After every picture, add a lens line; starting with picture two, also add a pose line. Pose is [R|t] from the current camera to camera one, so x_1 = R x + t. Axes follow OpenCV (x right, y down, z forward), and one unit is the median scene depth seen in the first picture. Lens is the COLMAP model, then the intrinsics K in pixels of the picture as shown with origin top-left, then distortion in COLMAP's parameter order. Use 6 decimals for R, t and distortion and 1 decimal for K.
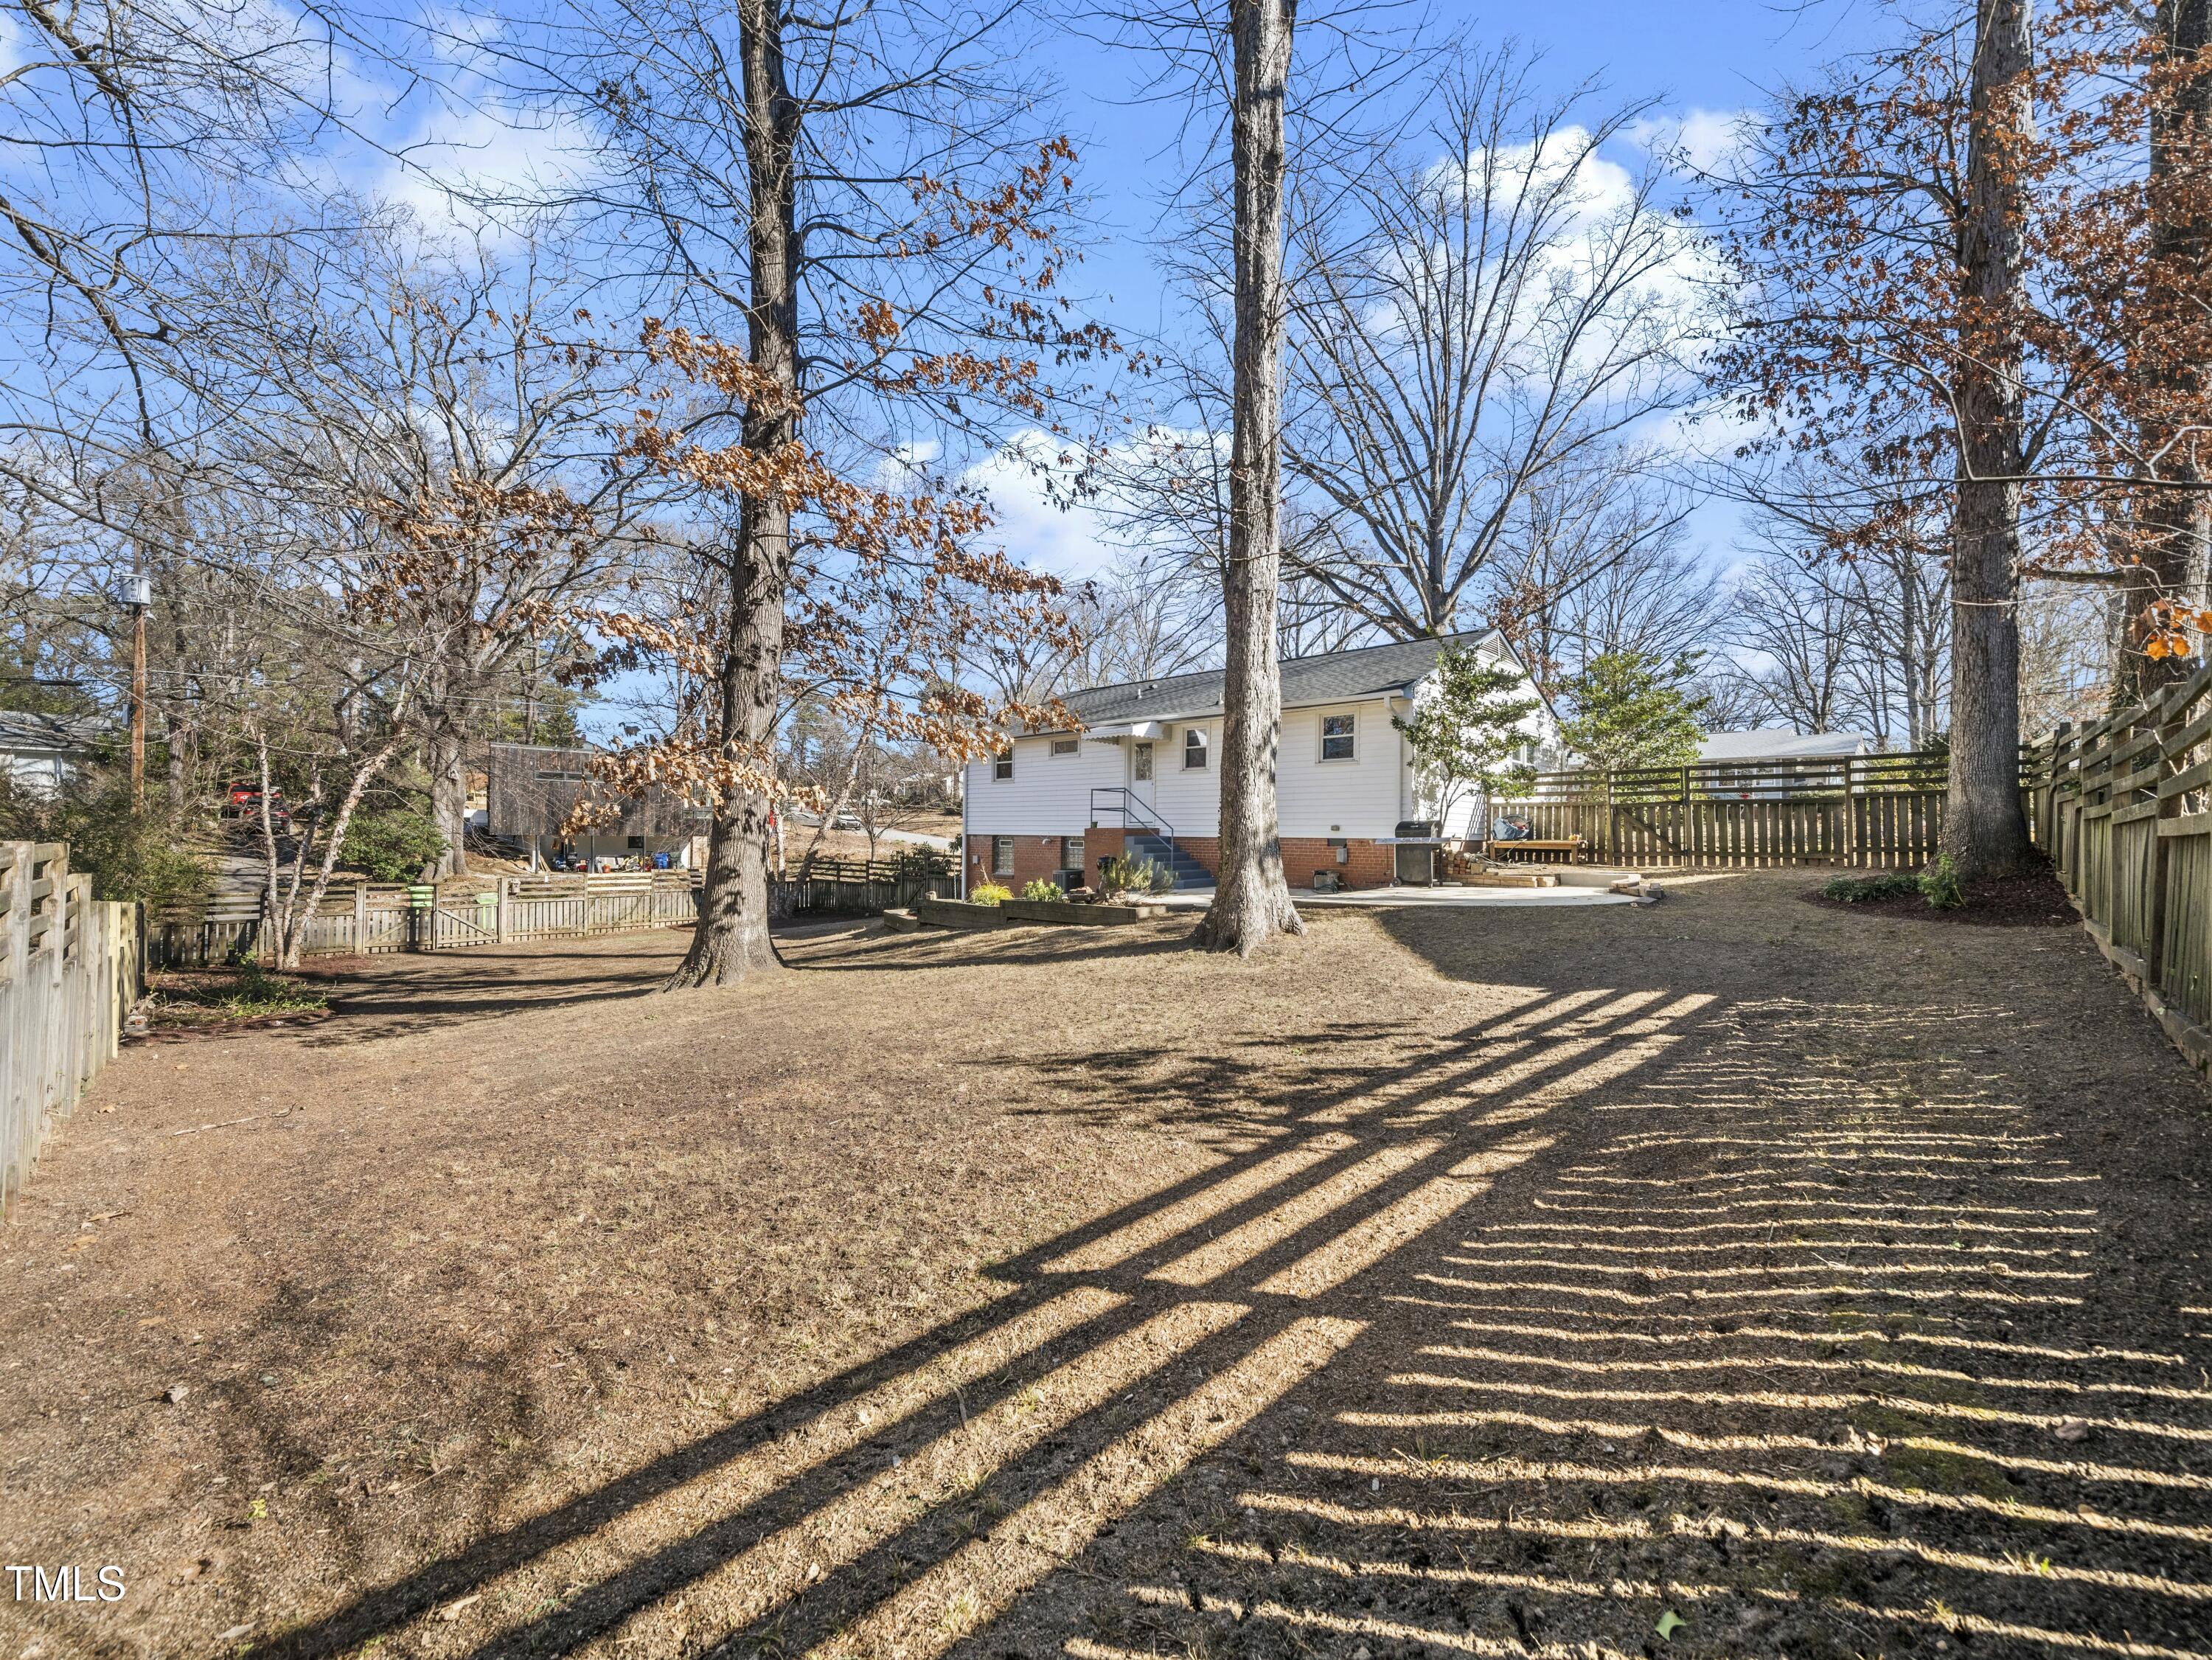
lens RADIAL K [[950.2, 0, 1097.0], [0, 950.2, 833.4], [0, 0, 1]] dist [-0.001450, -0.000207]
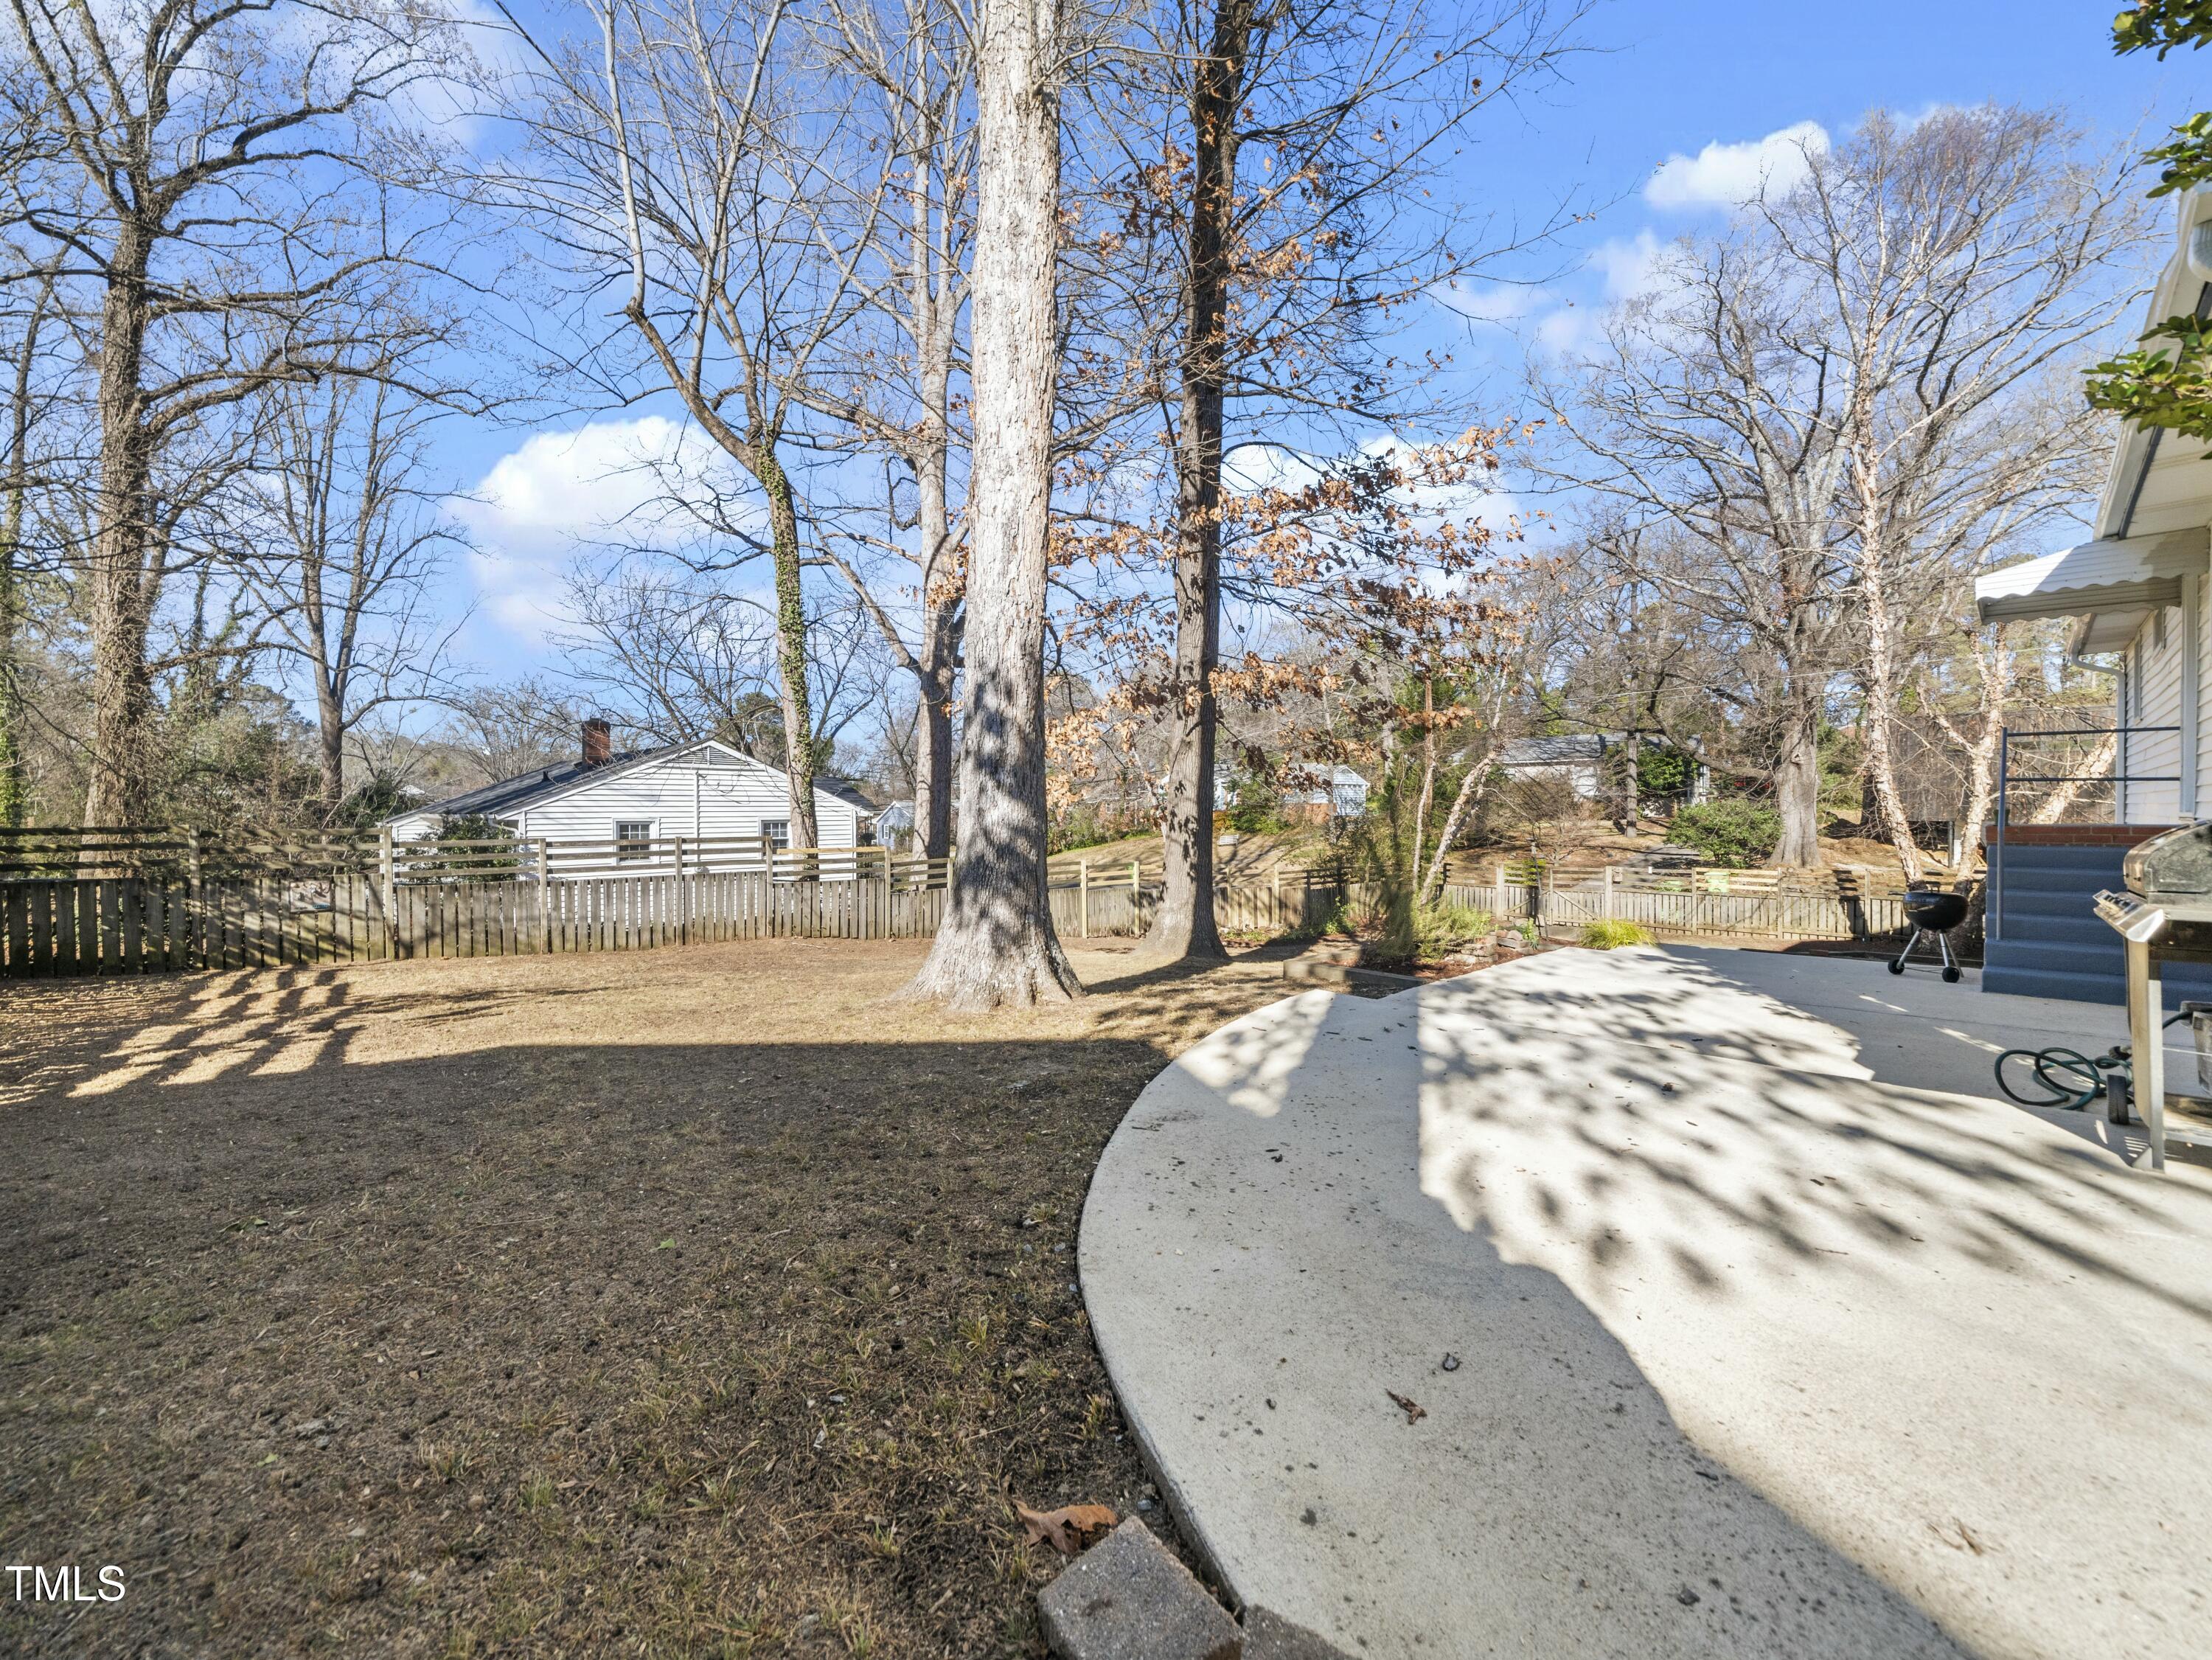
lens RADIAL K [[860.6, 0, 1102.5], [0, 860.6, 830.0], [0, 0, 1]] dist [-0.006192, -0.000279]
pose [[-0.087986, 0.014374, -0.996018, 0.388947], [0.005162, 0.999889, 0.013974, -0.009652], [0.996108, -0.003912, -0.088050, 0.576377]]
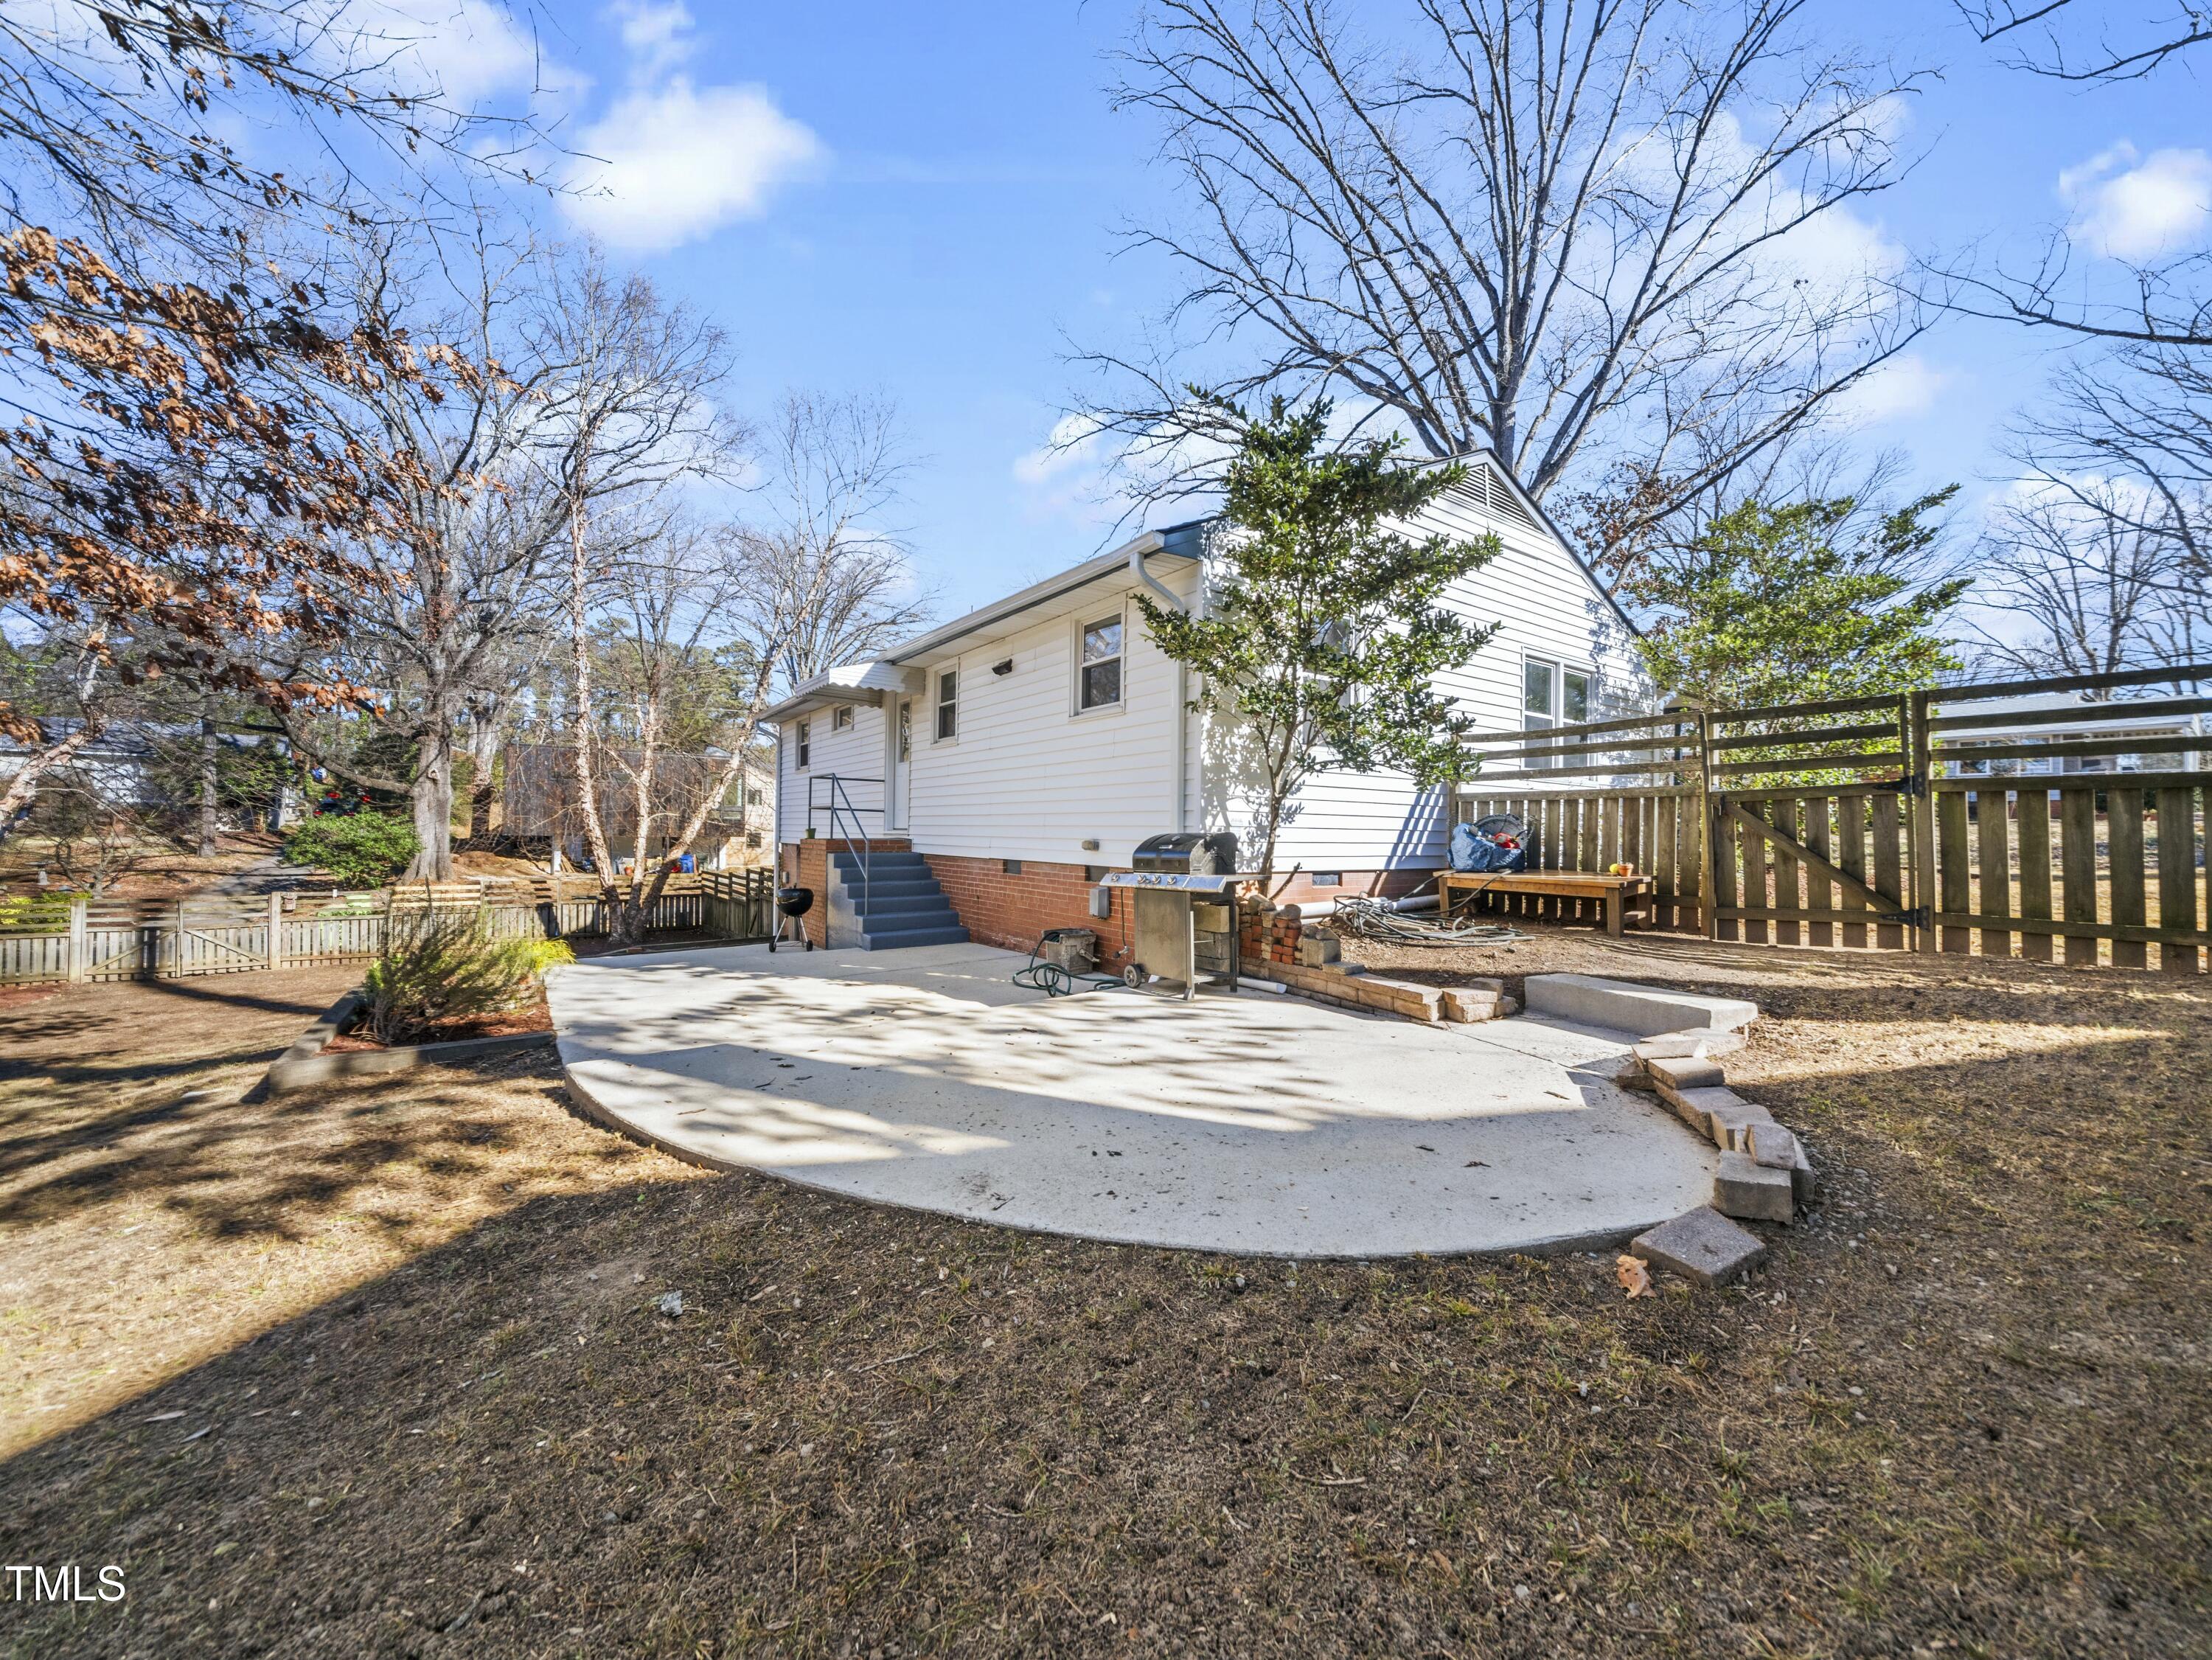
lens RADIAL K [[860.6, 0, 1102.5], [0, 860.6, 830.0], [0, 0, 1]] dist [-0.006192, -0.000279]
pose [[0.980139, 0.001265, -0.198306, 0.269871], [-0.001284, 0.999999, 0.000030, -0.010399], [0.198306, 0.000225, 0.980140, 0.438734]]
